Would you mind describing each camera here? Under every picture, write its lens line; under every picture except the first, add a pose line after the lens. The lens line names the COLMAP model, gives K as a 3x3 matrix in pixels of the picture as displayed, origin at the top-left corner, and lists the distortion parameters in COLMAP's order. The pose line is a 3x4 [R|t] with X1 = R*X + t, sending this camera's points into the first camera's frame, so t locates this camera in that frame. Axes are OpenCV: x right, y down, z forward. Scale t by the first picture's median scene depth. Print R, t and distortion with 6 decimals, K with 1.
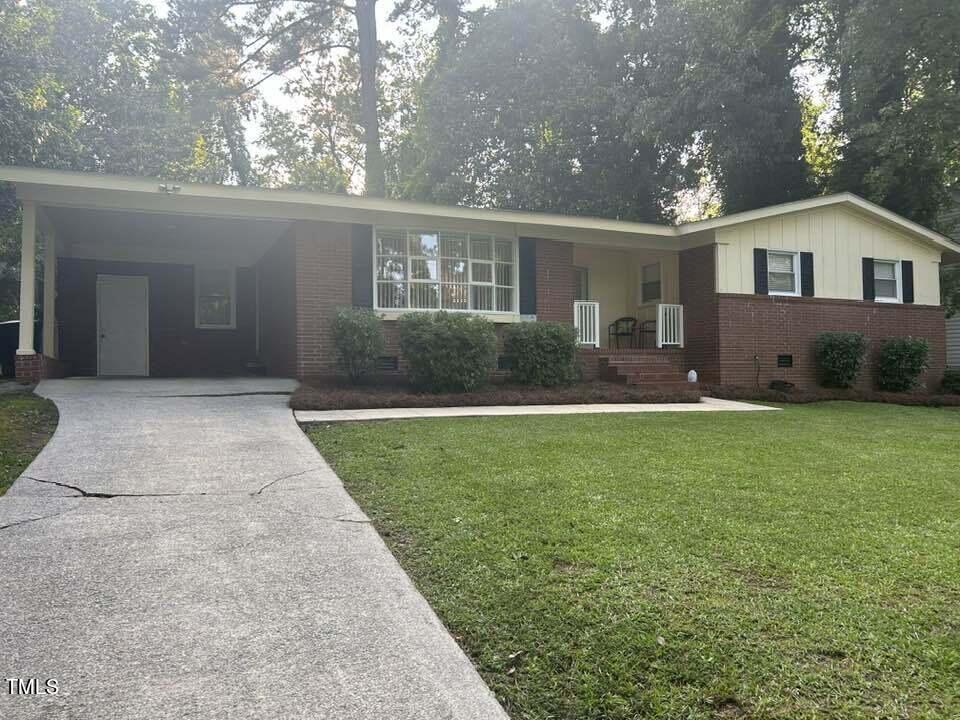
lens RADIAL K [[720.6, 0, 477.4], [0, 720.6, 360.6], [0, 0, 1]] dist [0.079732, -0.107950]
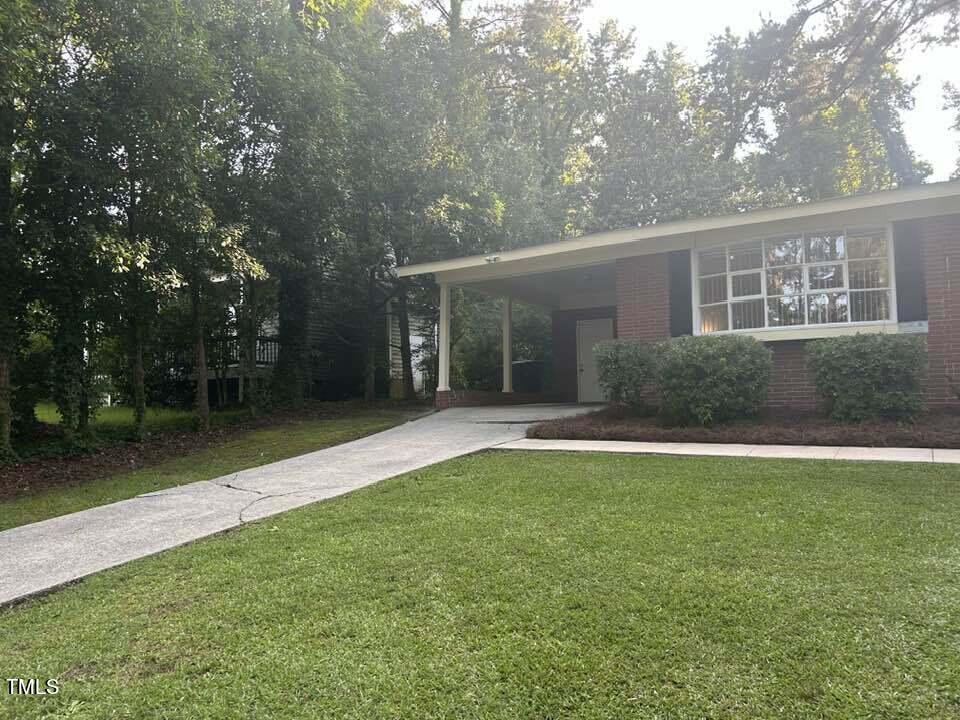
lens RADIAL K [[725.3, 0, 476.1], [0, 725.3, 355.2], [0, 0, 1]] dist [0.064212, -0.065568]
pose [[0.550992, -0.055767, -0.832645, 0.413556], [0.027171, 0.998434, -0.048891, -0.004927], [0.834068, 0.004315, 0.551645, 0.191316]]
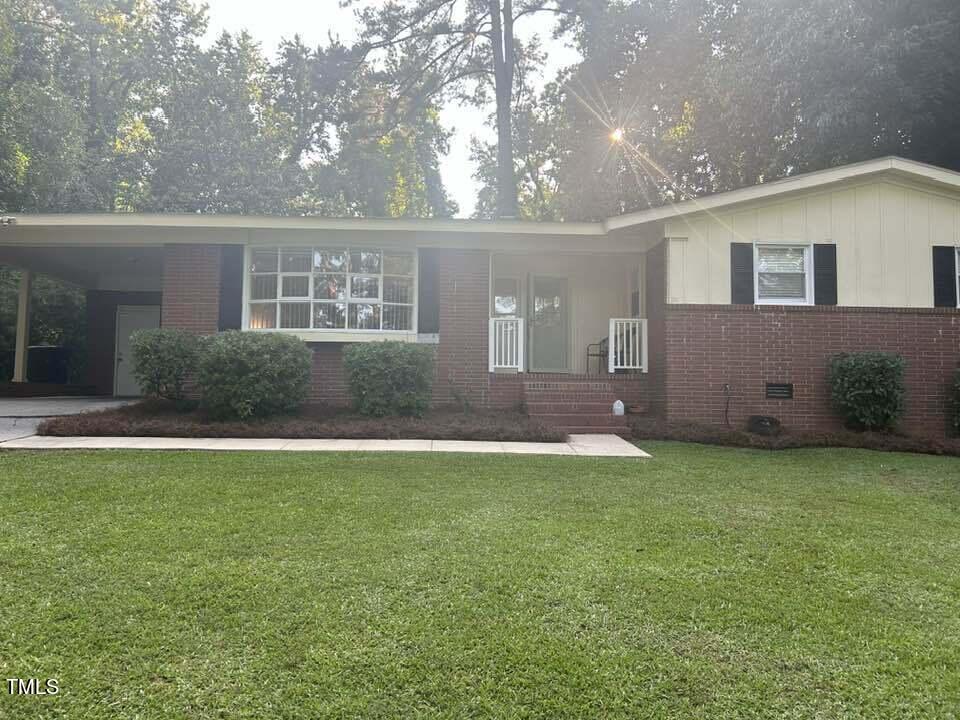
lens RADIAL K [[725.3, 0, 476.1], [0, 725.3, 355.2], [0, 0, 1]] dist [0.064212, -0.065568]
pose [[0.922274, -0.005527, -0.386497, 0.426369], [-0.010311, 0.999190, -0.038892, -0.004037], [0.386399, 0.039855, 0.921470, 0.193717]]
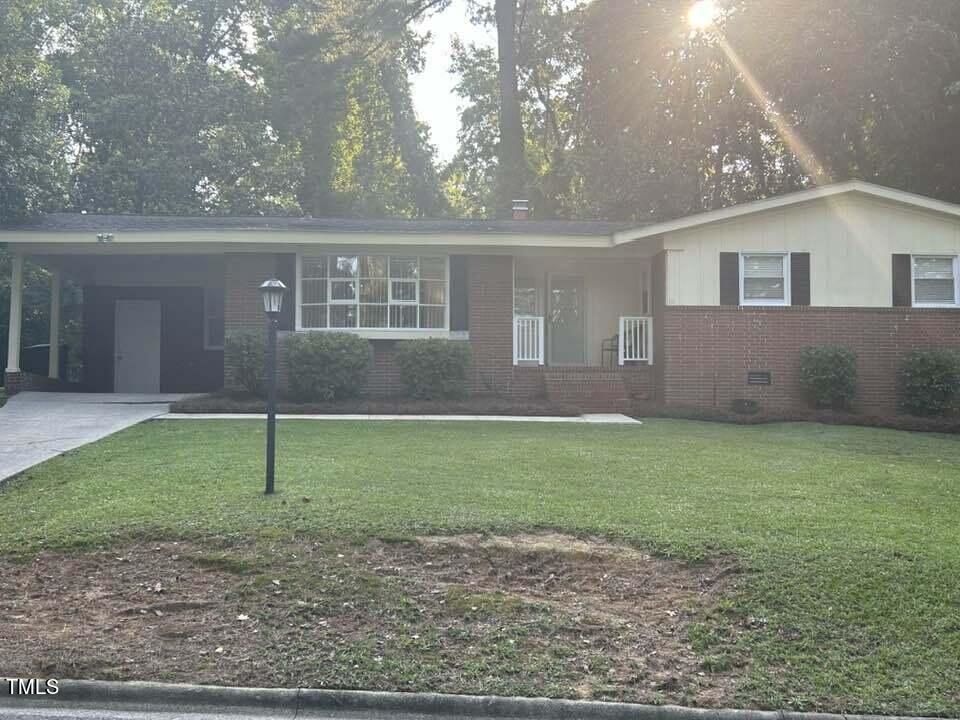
lens RADIAL K [[1240.6, 0, 480.0], [0, 1240.6, 360.0], [0, 0, 1]] dist [0.137497, 0.001163]
pose [[0.934076, -0.009574, -0.356947, 0.646520], [-0.002913, 0.999403, -0.034431, 0.031115], [0.357063, 0.033201, 0.933490, -0.530585]]
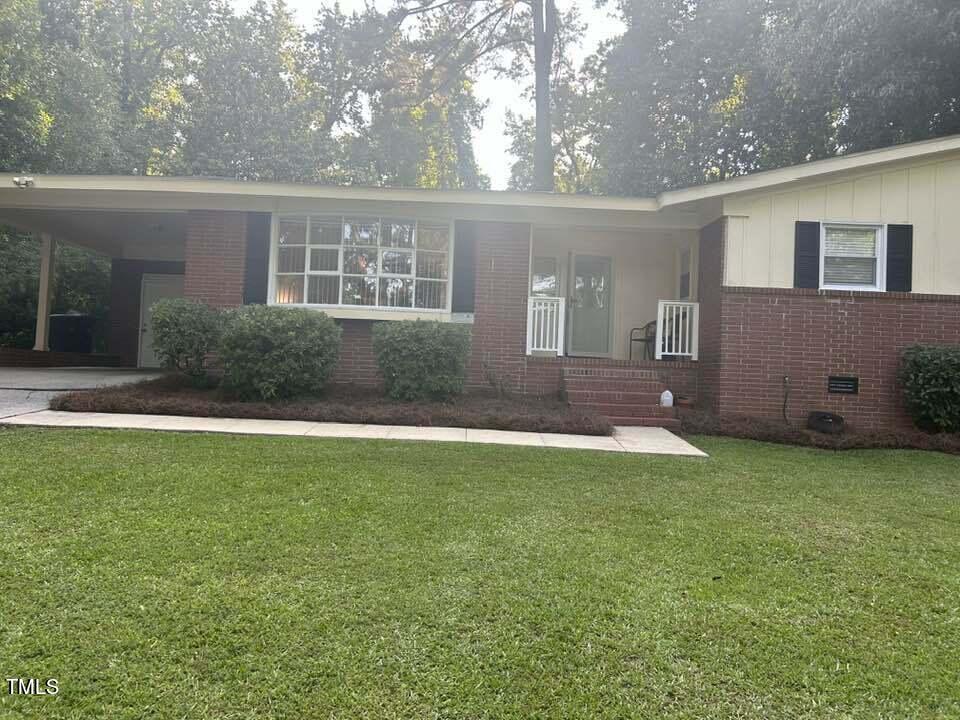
lens RADIAL K [[720.6, 0, 477.4], [0, 720.6, 360.6], [0, 0, 1]] dist [0.079732, -0.107950]
pose [[0.908161, 0.036082, -0.417063, 0.395998], [-0.039340, 0.999226, 0.000785, -0.010042], [0.416769, 0.015694, 0.908877, 0.236390]]
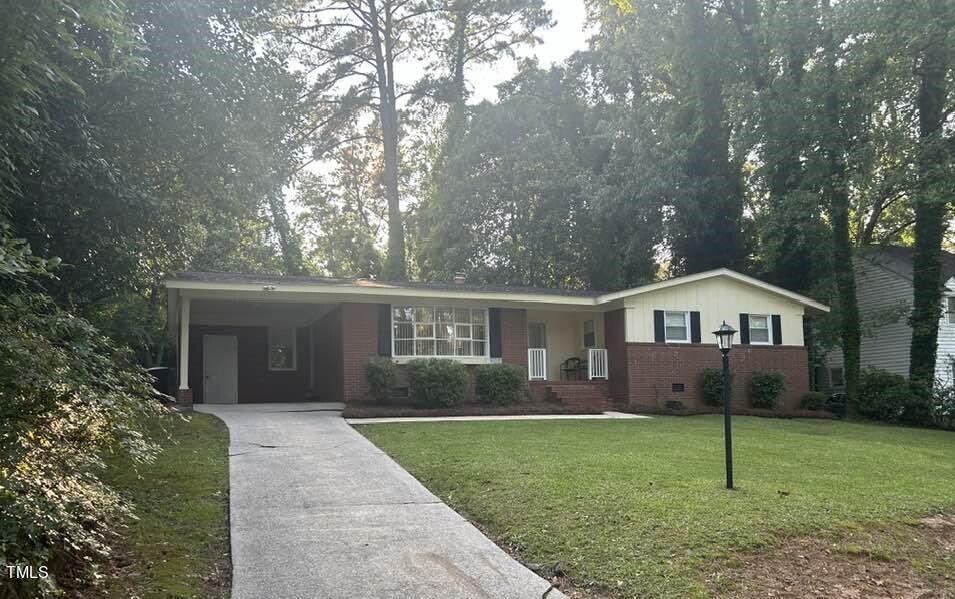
lens RADIAL K [[721.3, 0, 477.8], [0, 721.3, 385.2], [0, 0, 1]] dist [0.069518, 0.000117]
pose [[0.999282, -0.012041, -0.035929, 0.078852], [0.011581, 0.999849, -0.012976, 0.009675], [0.036080, 0.012550, 0.999270, -0.448273]]
